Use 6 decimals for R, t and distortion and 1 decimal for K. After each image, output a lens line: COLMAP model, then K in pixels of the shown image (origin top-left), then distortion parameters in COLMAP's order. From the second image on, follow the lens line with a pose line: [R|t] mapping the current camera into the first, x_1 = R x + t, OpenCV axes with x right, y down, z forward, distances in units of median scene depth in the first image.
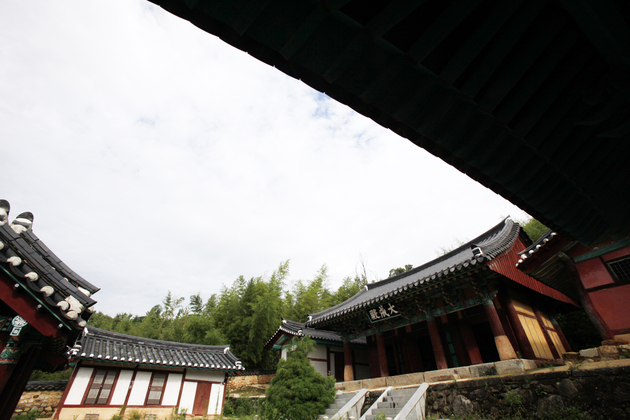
lens RADIAL K [[280.7, 0, 314.3], [0, 280.7, 214.1], [0, 0, 1]] dist [-0.048065, 0.016408]
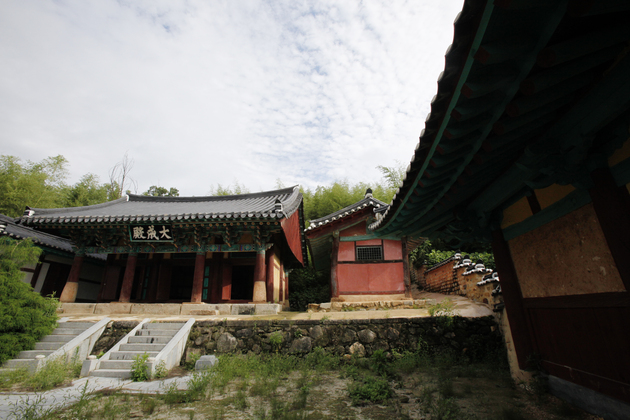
lens RADIAL K [[280.7, 0, 303.4], [0, 280.7, 210.8], [0, 0, 1]] dist [-0.048065, 0.016408]
pose [[0.629325, 0.292433, 0.720023, -0.124122], [-0.453730, 0.890455, 0.034922, 0.069622], [-0.630936, -0.348673, 0.693071, 0.197417]]
